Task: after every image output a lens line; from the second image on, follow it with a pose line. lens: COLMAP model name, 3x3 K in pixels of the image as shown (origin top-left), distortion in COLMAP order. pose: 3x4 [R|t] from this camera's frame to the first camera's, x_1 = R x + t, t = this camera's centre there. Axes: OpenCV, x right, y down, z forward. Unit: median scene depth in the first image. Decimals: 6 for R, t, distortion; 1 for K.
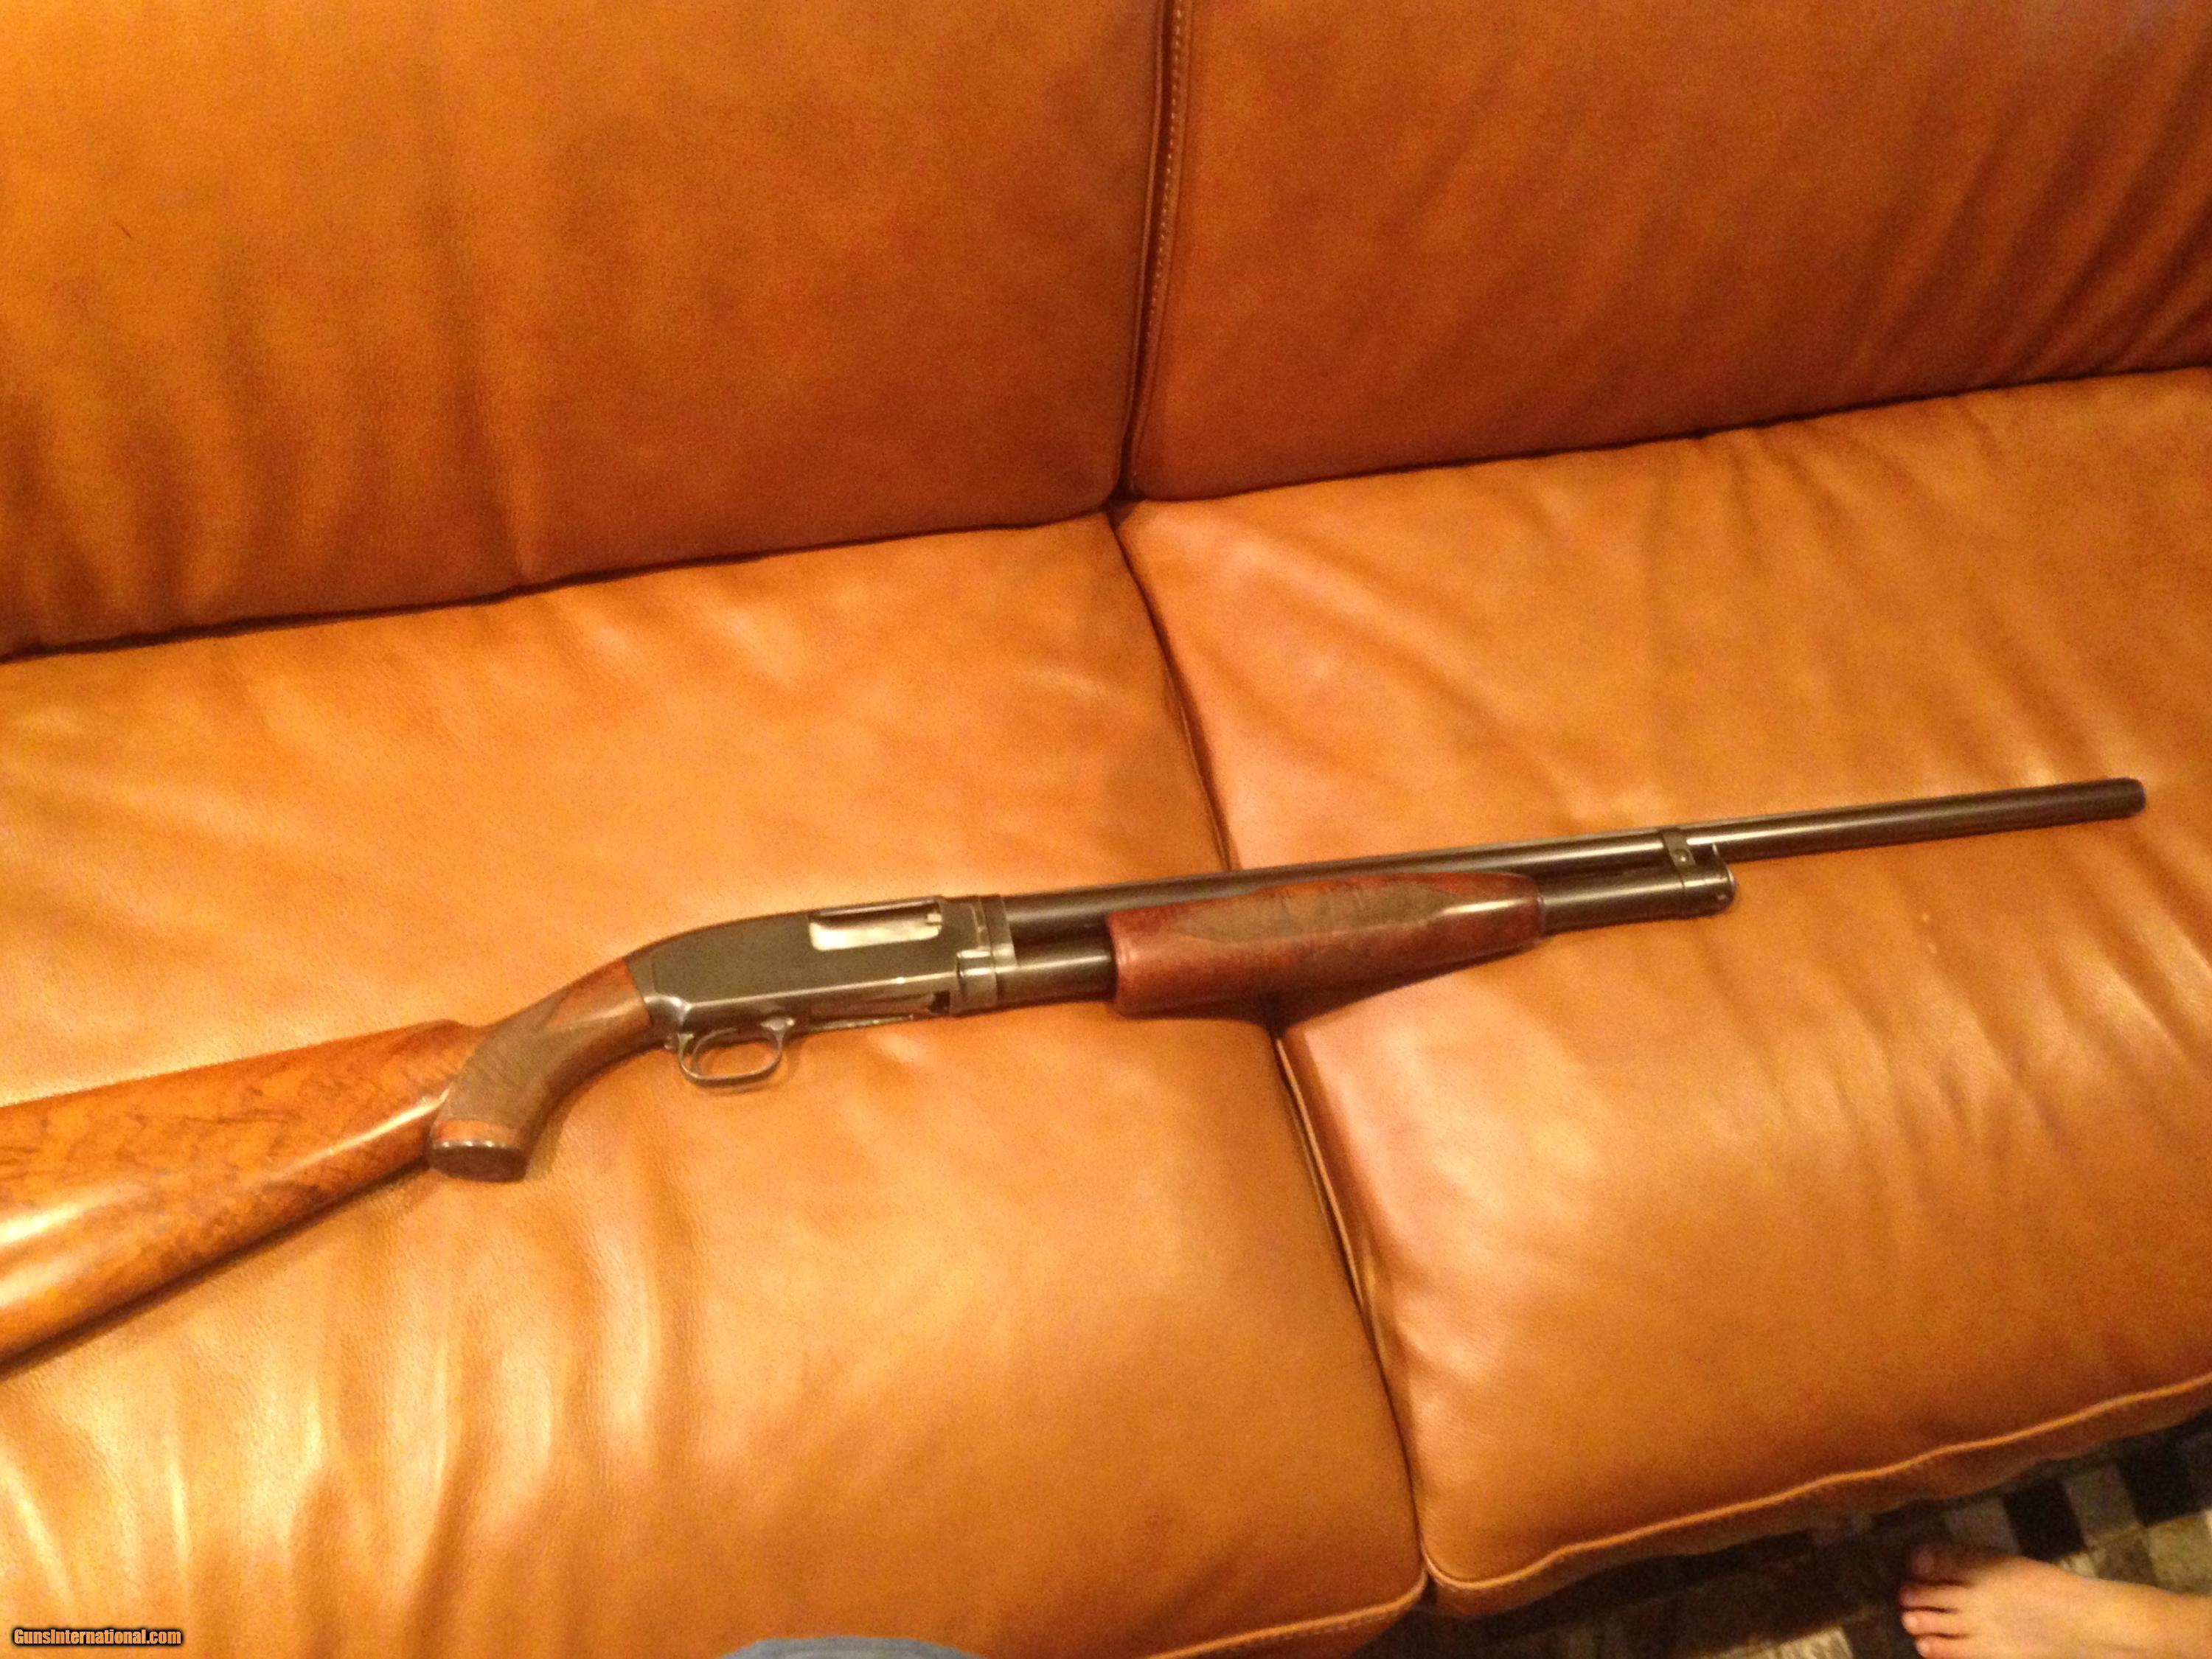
lens RADIAL K [[2048.5, 0, 1103.8], [0, 2048.5, 821.8], [0, 0, 1]] dist [0.120659, -0.218554]
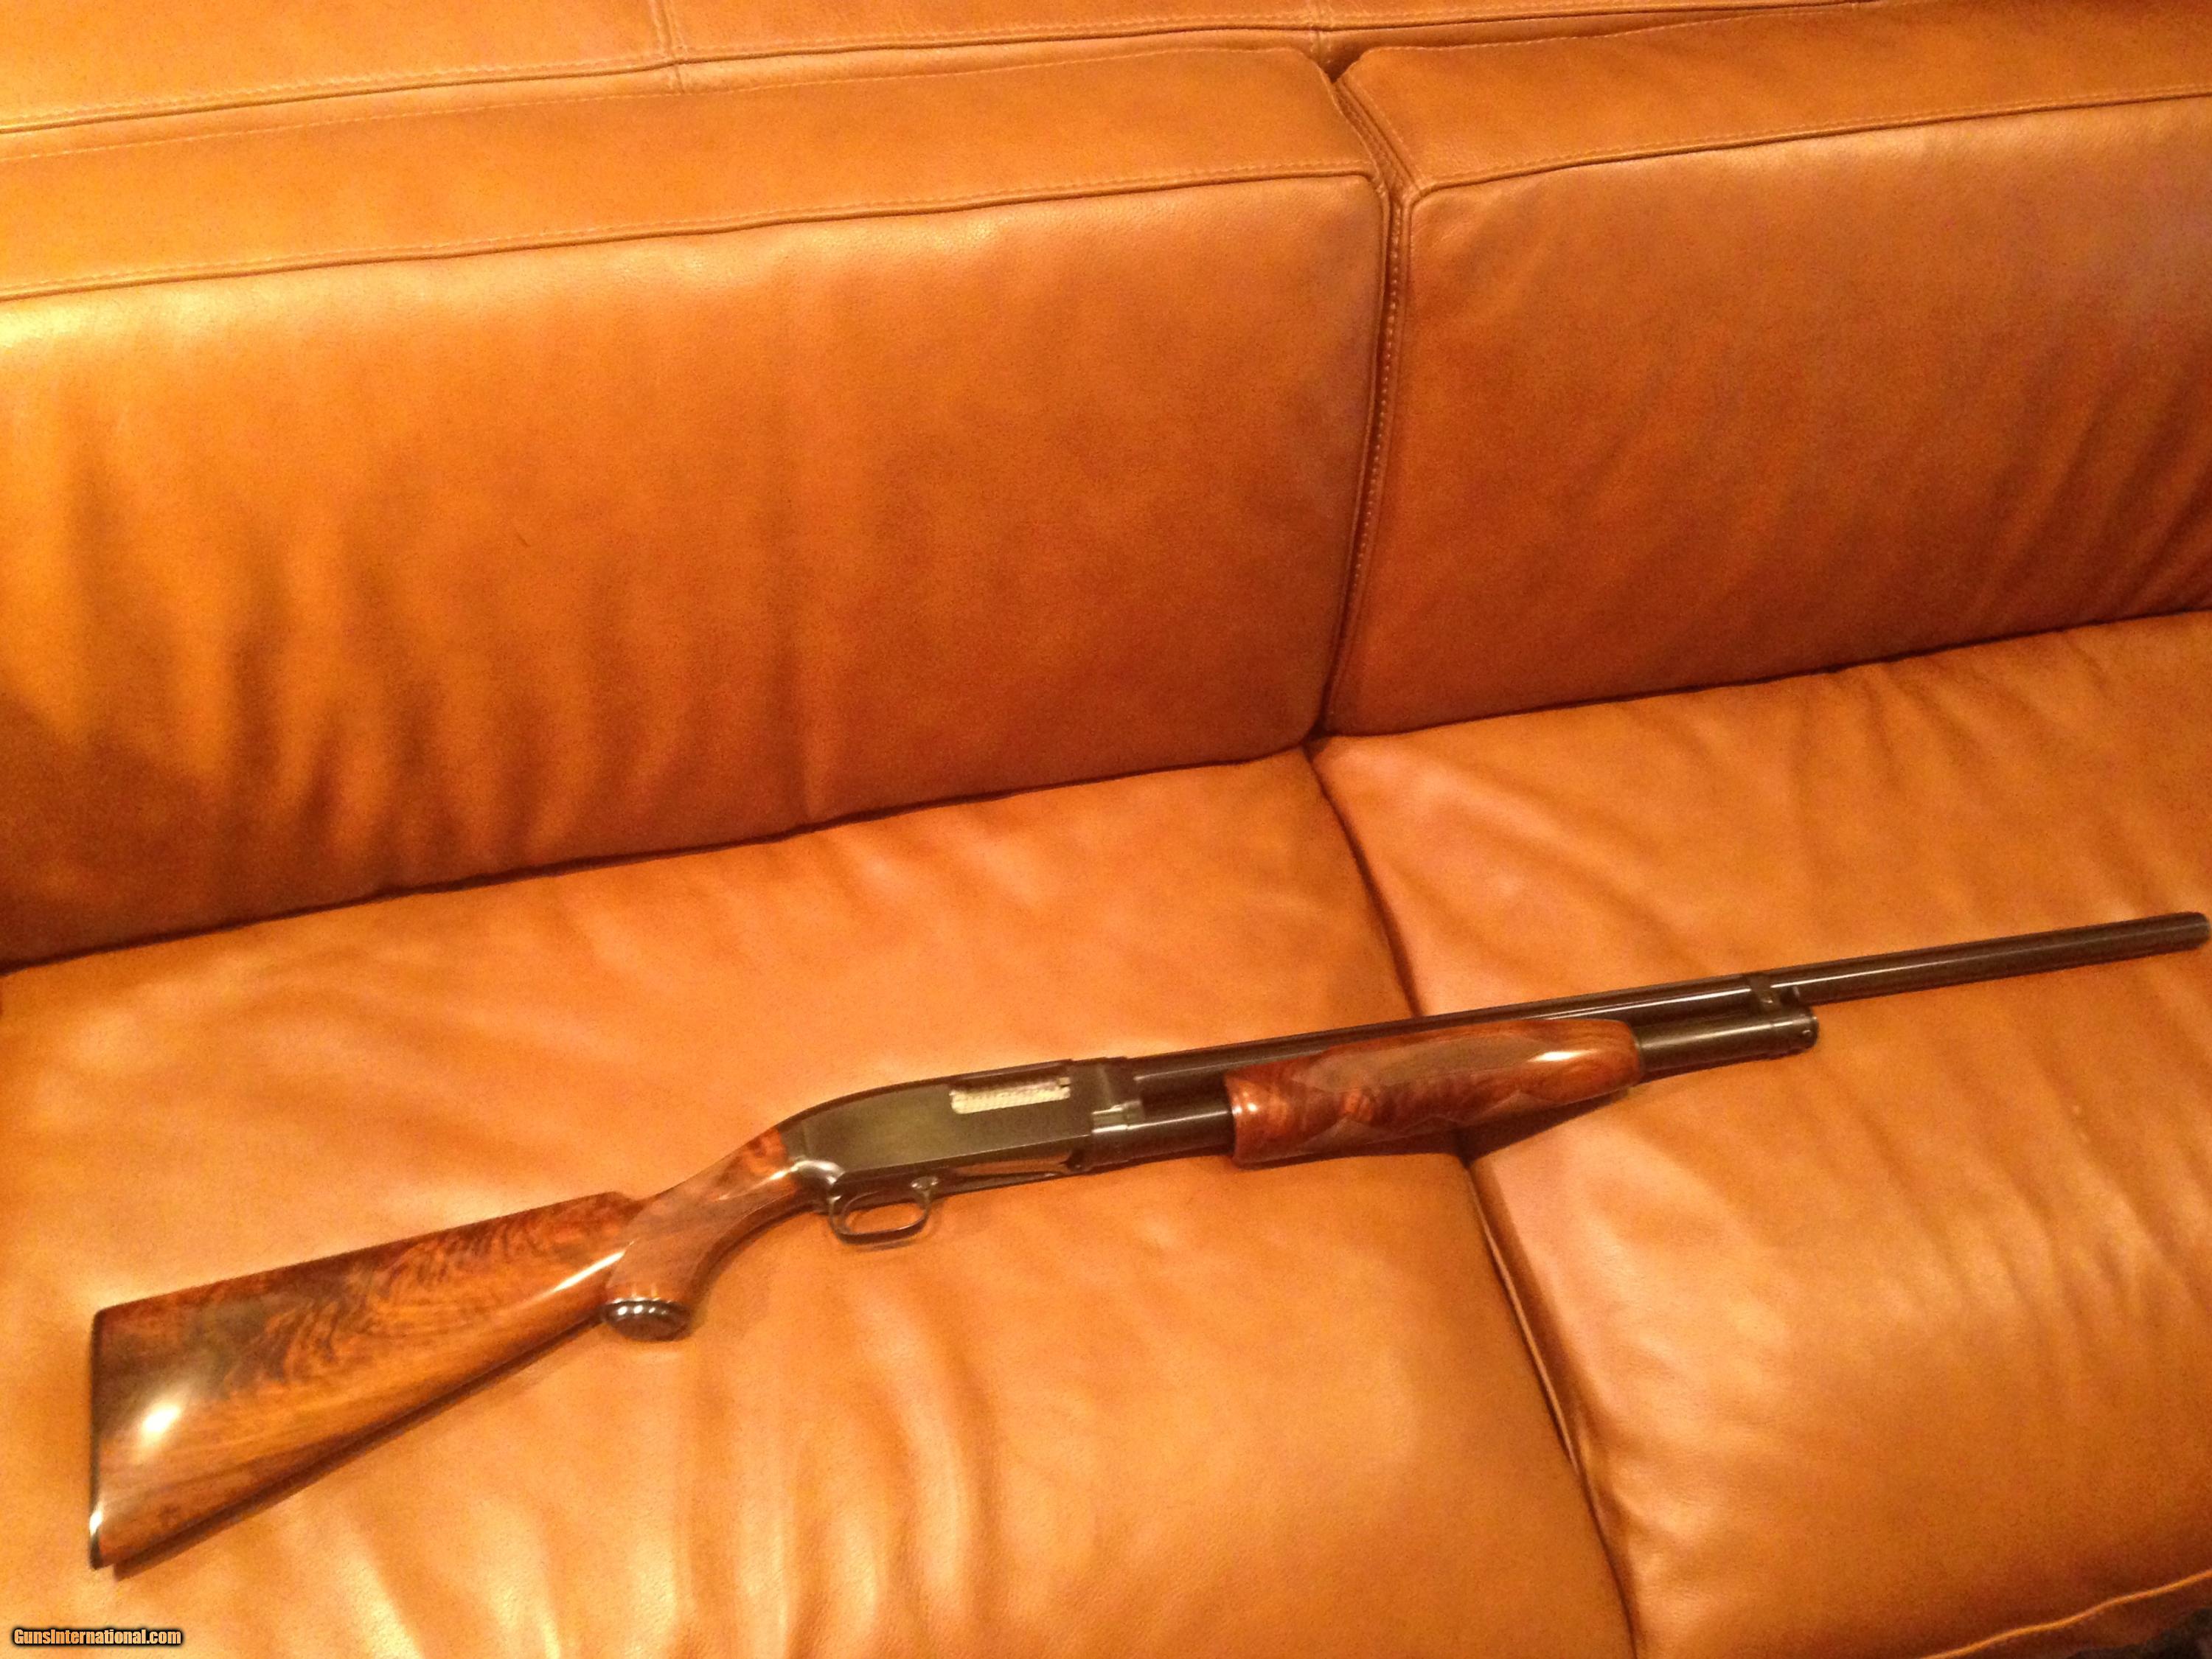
lens RADIAL K [[2048.5, 0, 1103.8], [0, 2048.5, 821.8], [0, 0, 1]] dist [0.120659, -0.218554]
pose [[0.999798, -0.013150, -0.015176, -0.104314], [0.011834, 0.996415, -0.083763, -0.020102], [0.016223, 0.083567, 0.996370, -0.126460]]
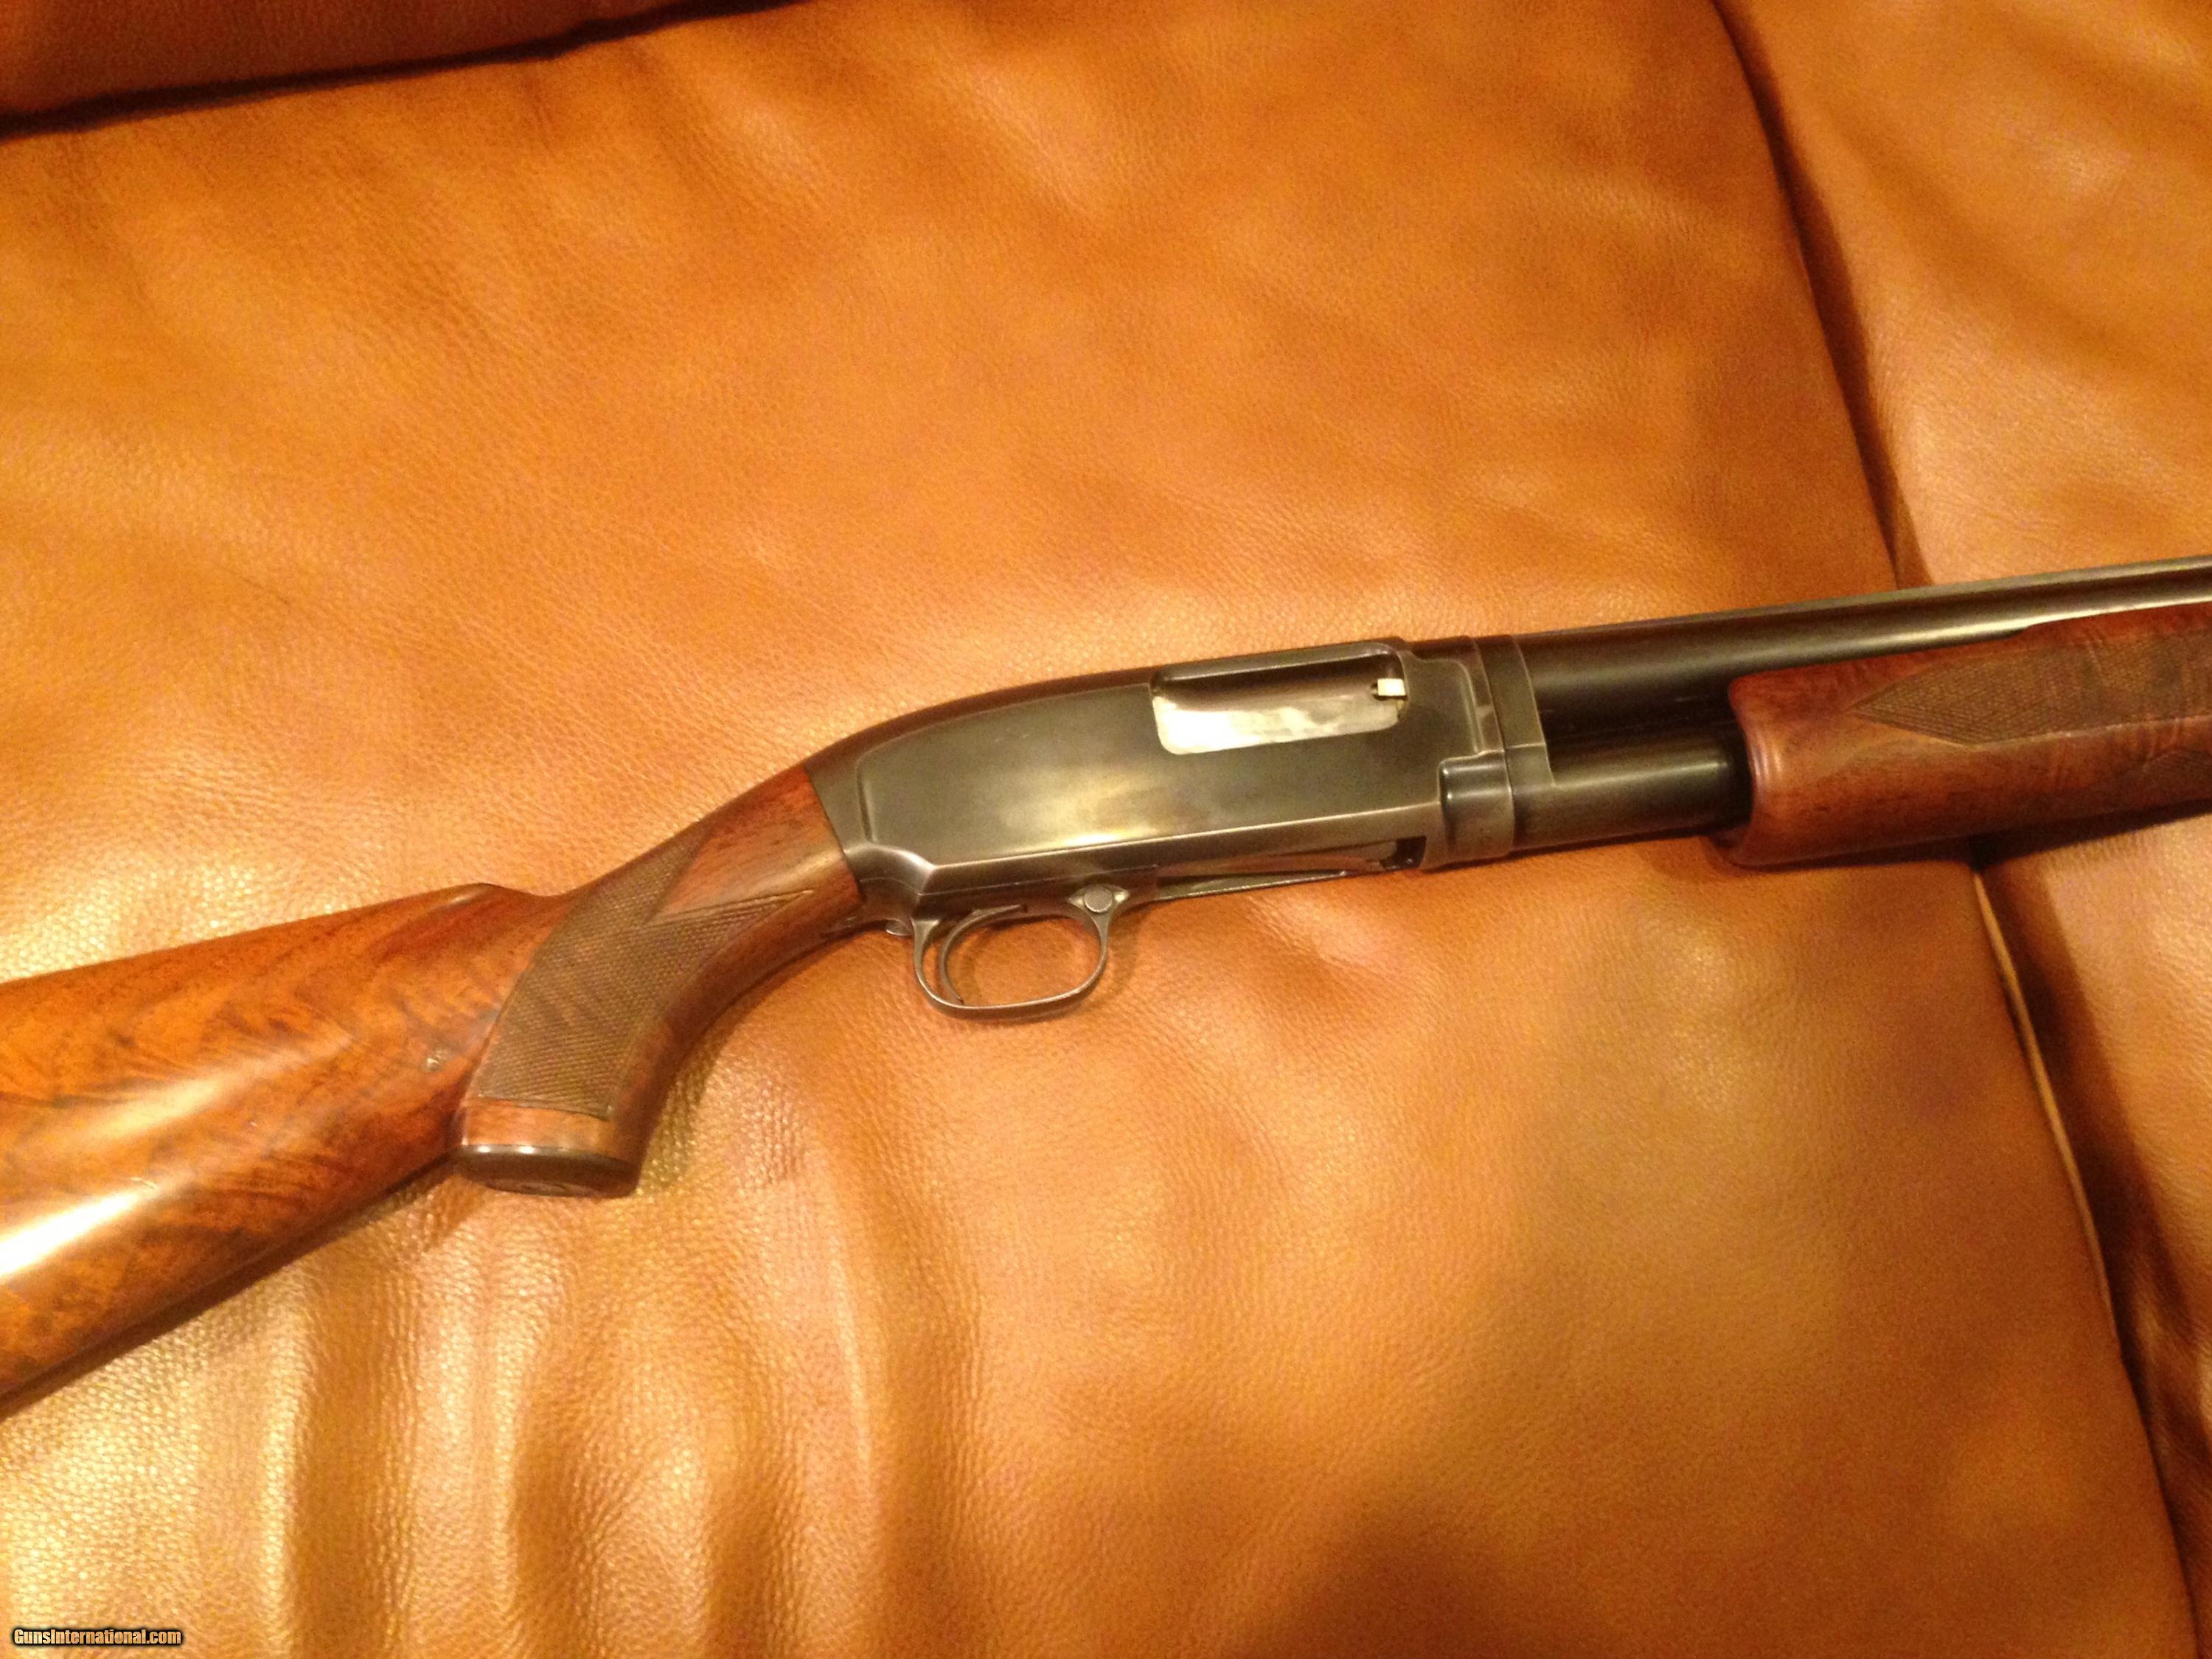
lens RADIAL K [[2139.5, 0, 1115.9], [0, 2139.5, 824.6], [0, 0, 1]] dist [0.128699, -0.284259]
pose [[0.995850, 0.019378, -0.088928, -0.097544], [0.000248, 0.976491, 0.215560, -0.033885], [0.091015, -0.214687, 0.972433, 0.435979]]
